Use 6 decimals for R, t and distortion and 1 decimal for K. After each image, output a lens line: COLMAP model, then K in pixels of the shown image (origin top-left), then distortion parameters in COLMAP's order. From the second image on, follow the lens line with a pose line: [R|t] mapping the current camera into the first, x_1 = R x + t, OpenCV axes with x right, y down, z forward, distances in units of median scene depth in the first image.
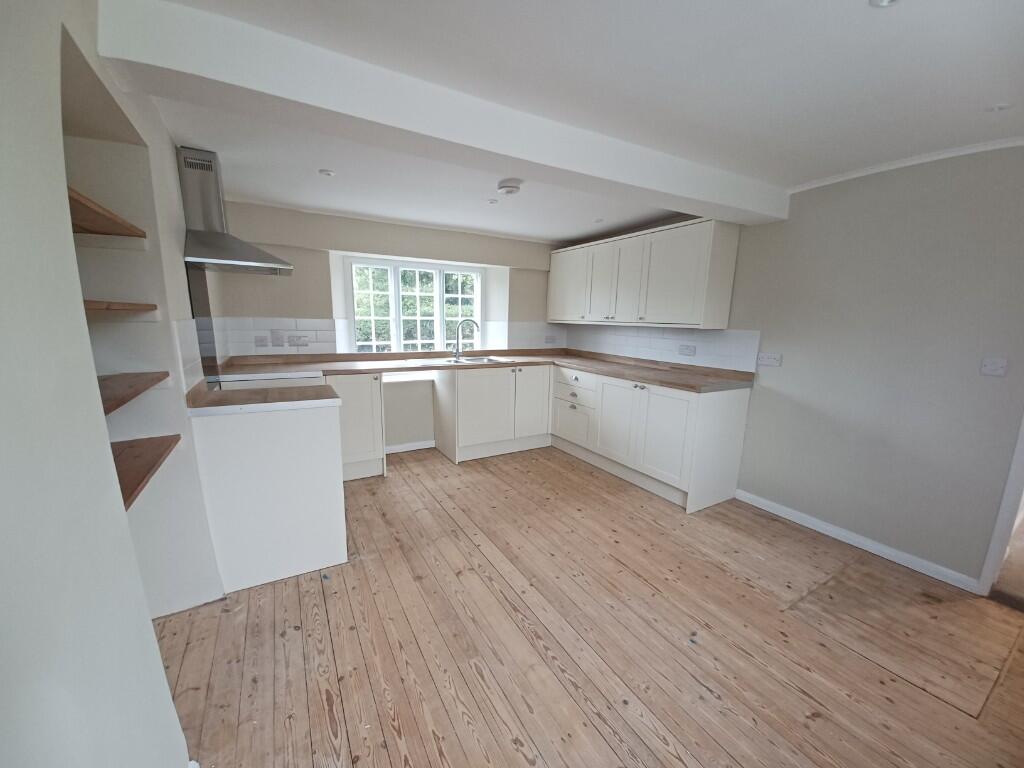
lens RADIAL K [[397.3, 0, 514.5], [0, 397.3, 399.3], [0, 0, 1]] dist [0.001378, -0.007981]
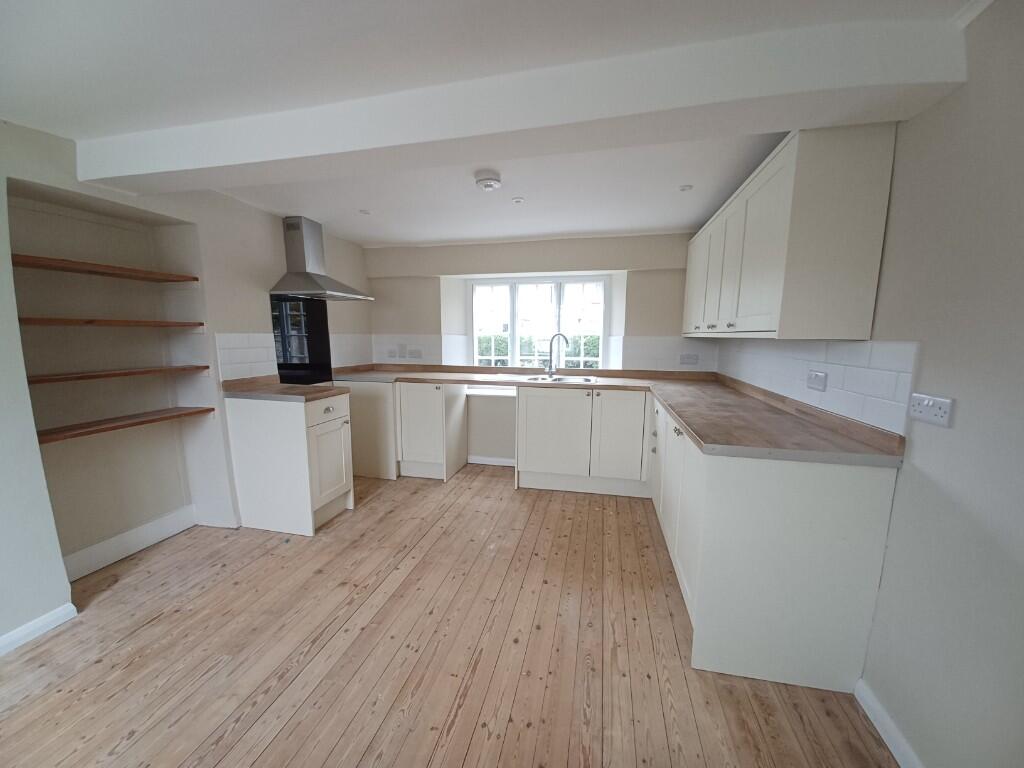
lens RADIAL K [[397.3, 0, 514.5], [0, 397.3, 399.3], [0, 0, 1]] dist [0.001378, -0.007981]
pose [[0.730084, 0.092352, -0.677088, 0.528425], [-0.128452, 0.991710, -0.003241, -0.045709], [0.671176, 0.089340, 0.735895, 0.342447]]
